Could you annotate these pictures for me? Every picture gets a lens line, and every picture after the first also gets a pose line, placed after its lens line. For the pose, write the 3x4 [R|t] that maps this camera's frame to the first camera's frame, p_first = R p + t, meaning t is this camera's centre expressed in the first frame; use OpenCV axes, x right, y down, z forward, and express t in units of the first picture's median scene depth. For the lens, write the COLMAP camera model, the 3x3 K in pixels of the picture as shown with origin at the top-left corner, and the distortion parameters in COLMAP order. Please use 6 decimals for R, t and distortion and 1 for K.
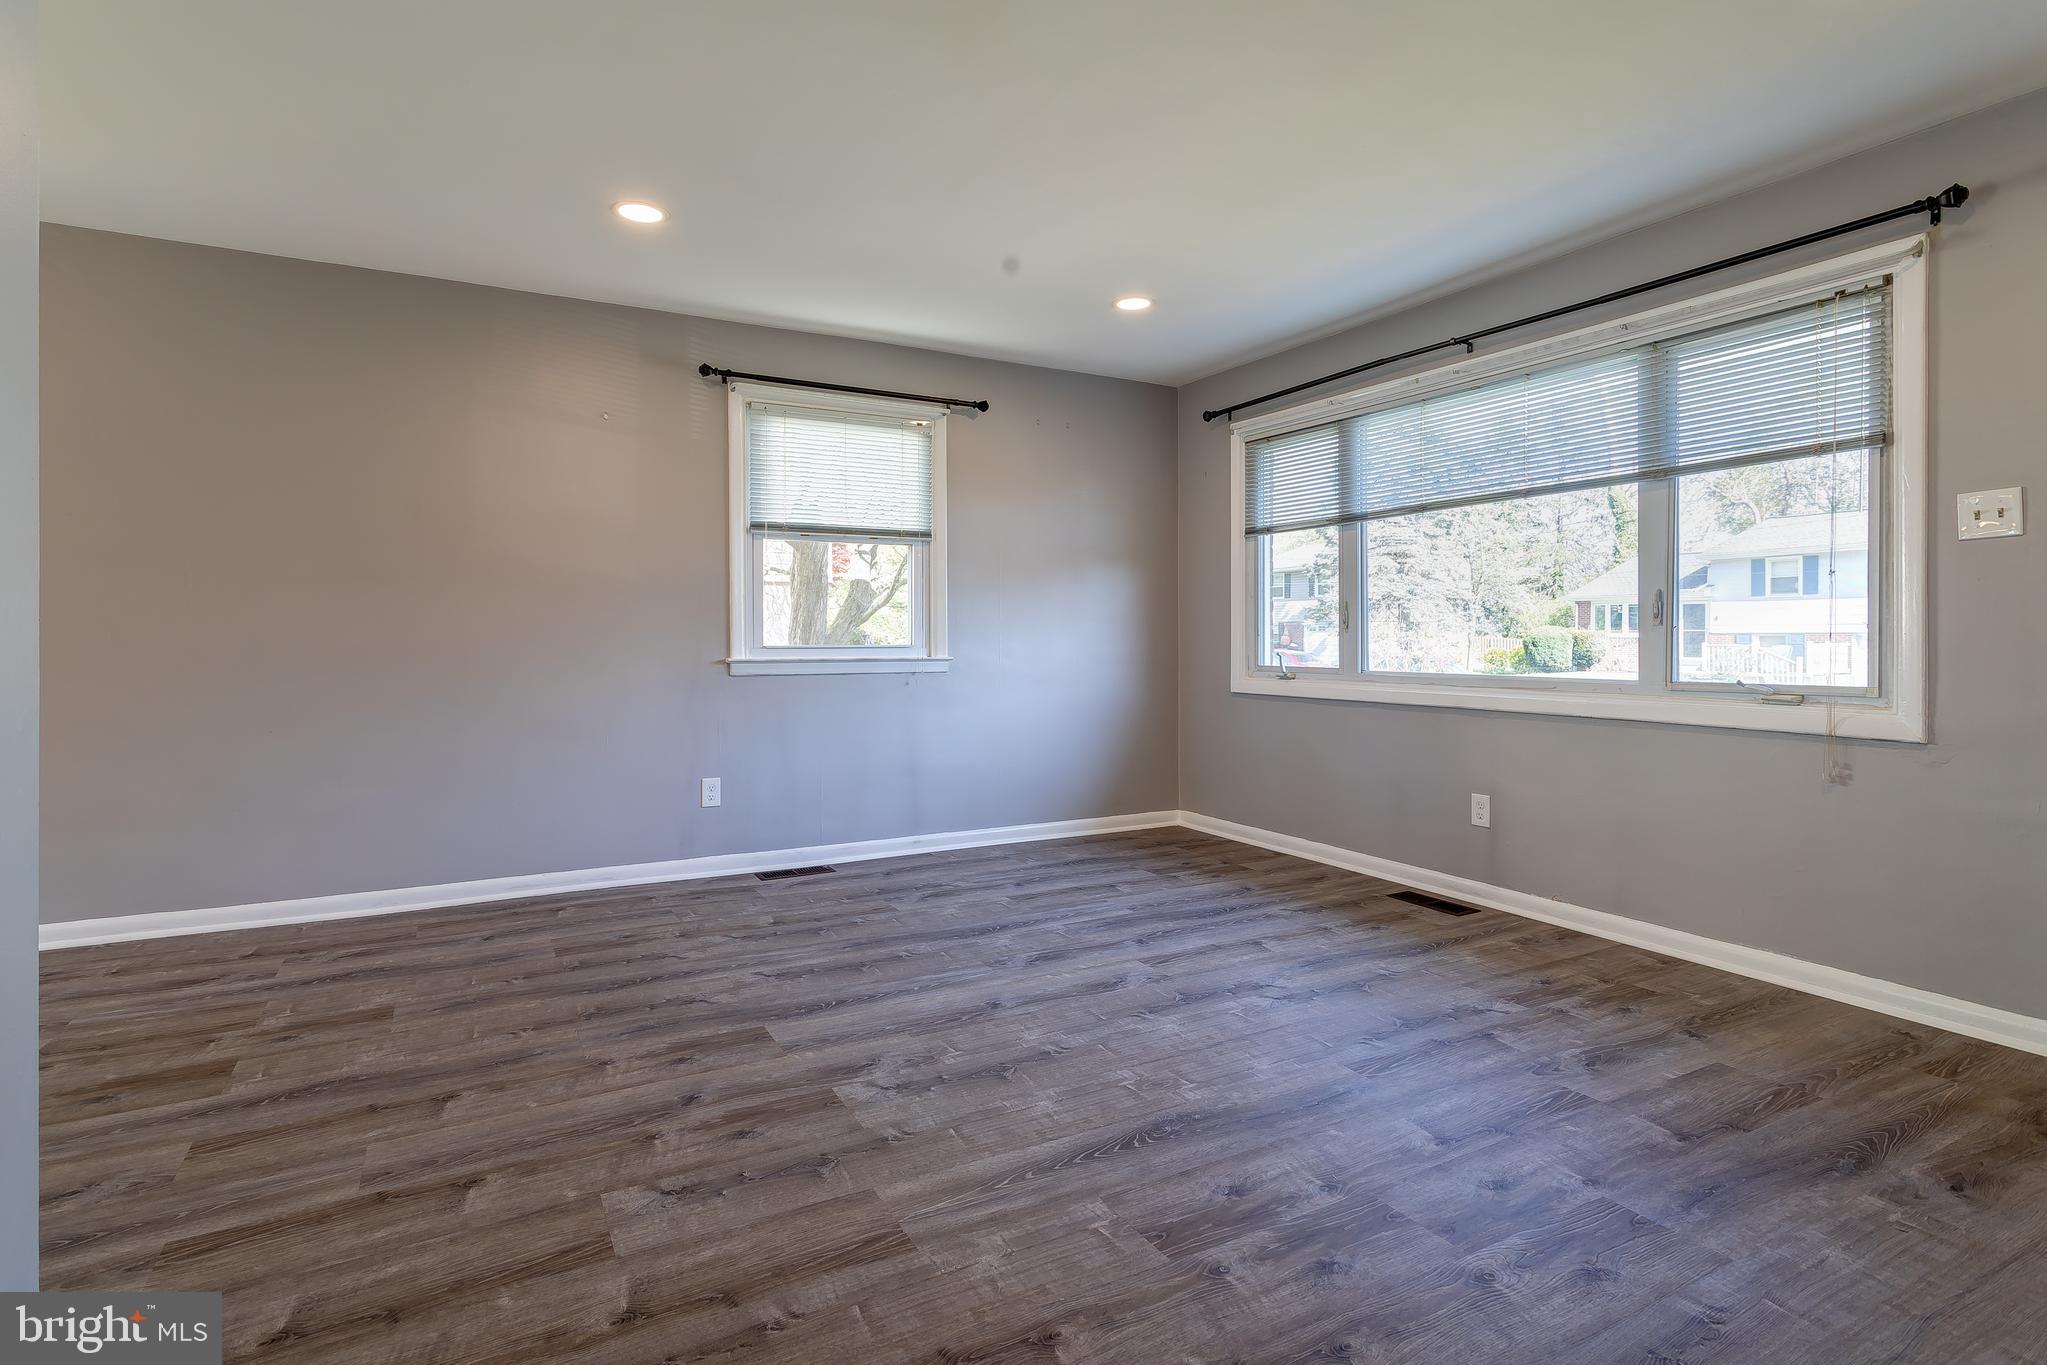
lens RADIAL K [[987.4, 0, 974.2], [0, 987.4, 647.6], [0, 0, 1]] dist [0.002555, 0.000759]
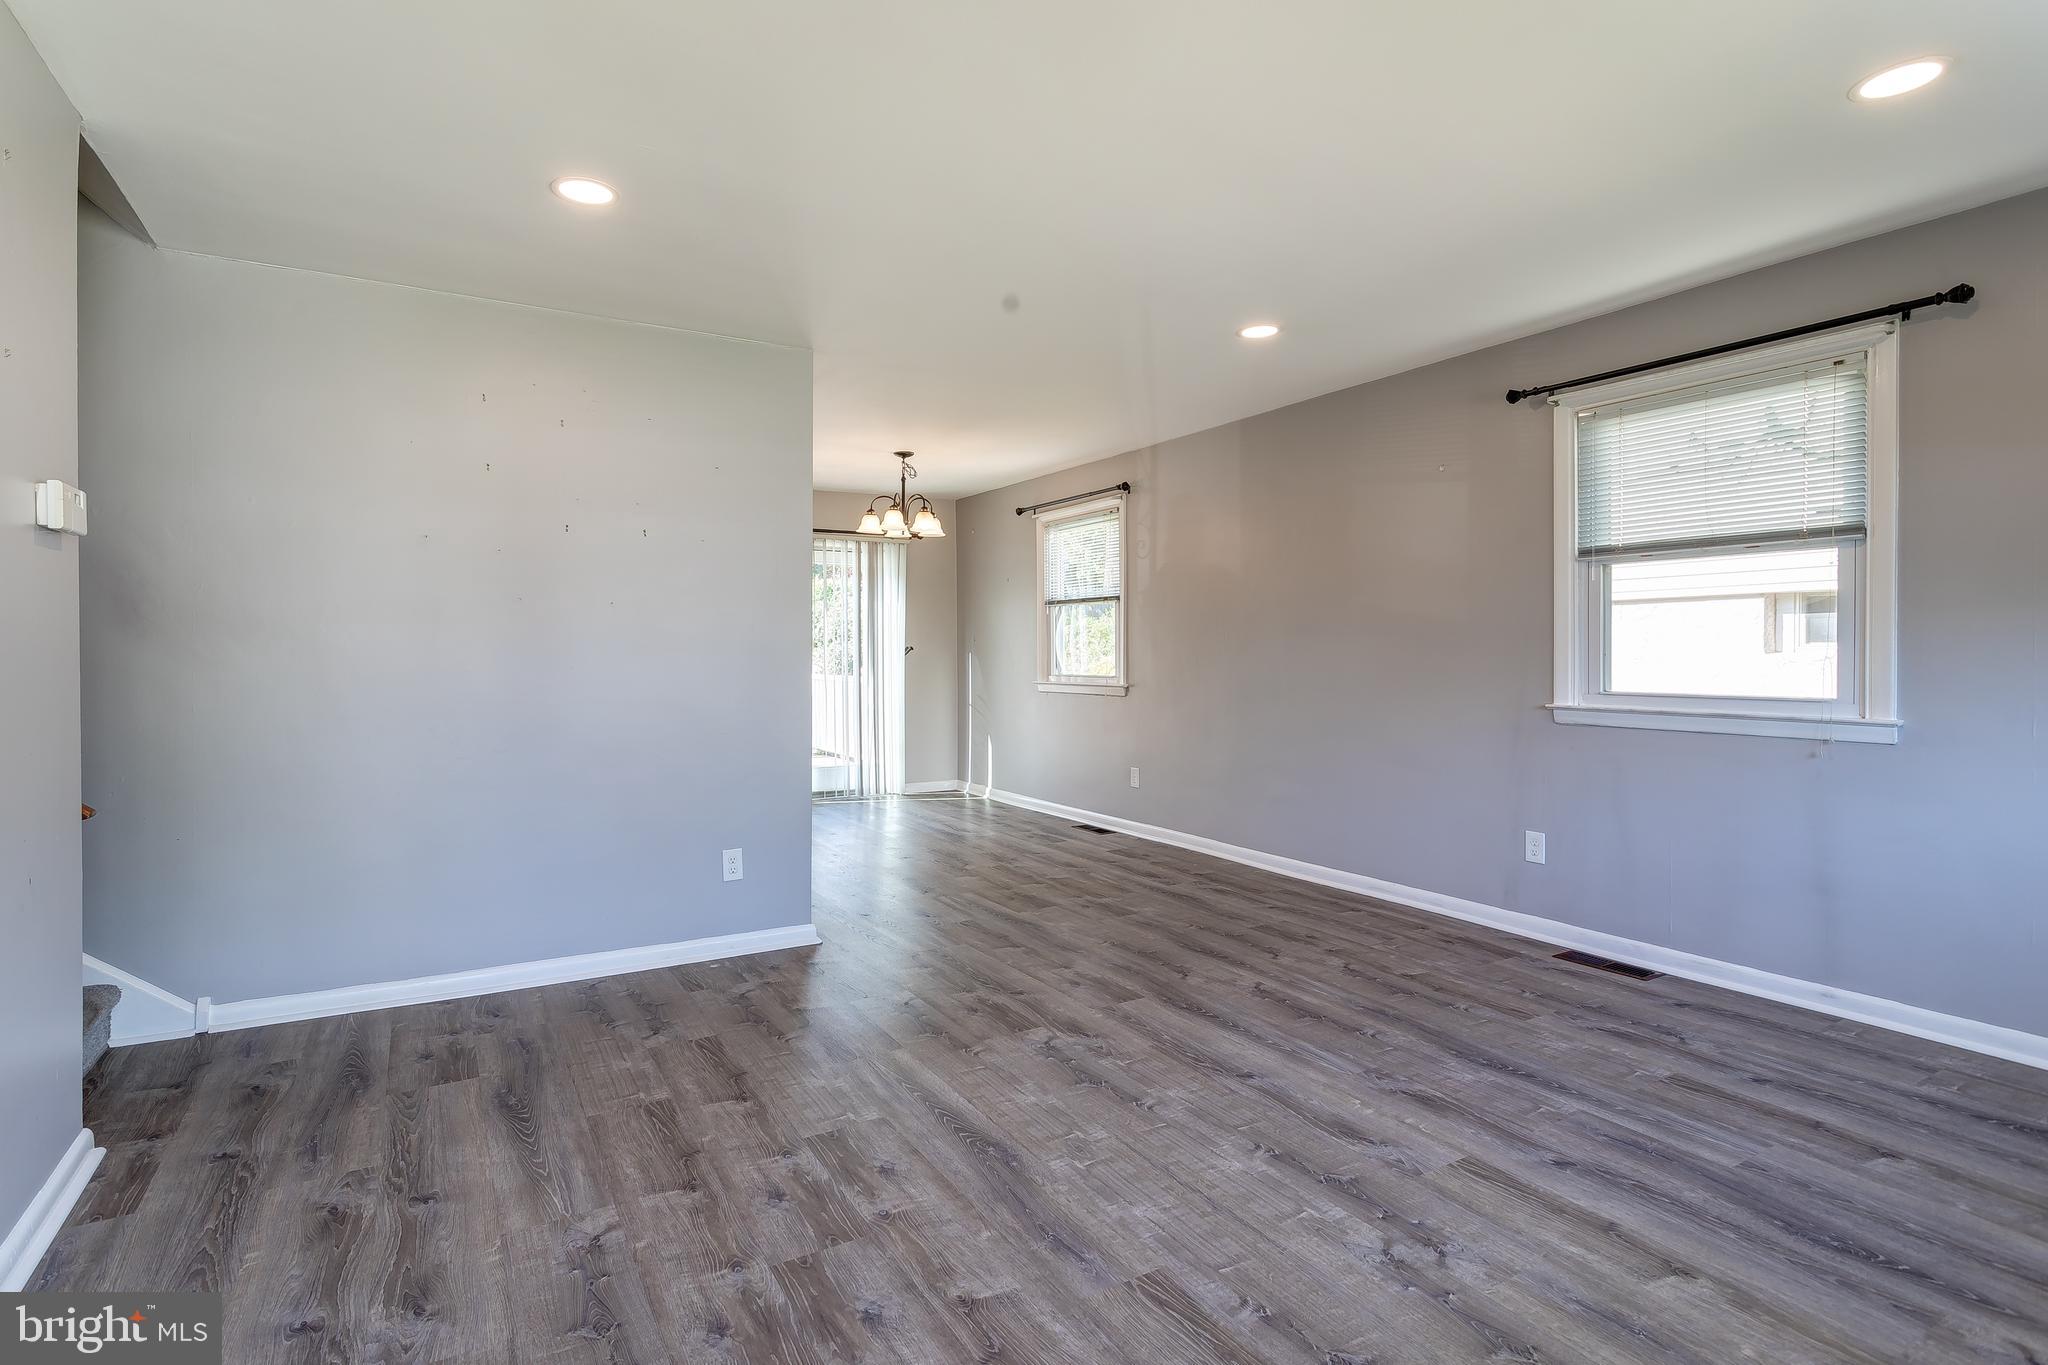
lens RADIAL K [[987.9, 0, 1030.1], [0, 987.9, 667.7], [0, 0, 1]] dist [0.002555, 0.000759]
pose [[0.075037, 0.017540, -0.997027, 0.921743], [-0.006768, 0.999831, 0.017080, -0.051368], [0.997158, 0.005466, 0.075143, 0.681302]]
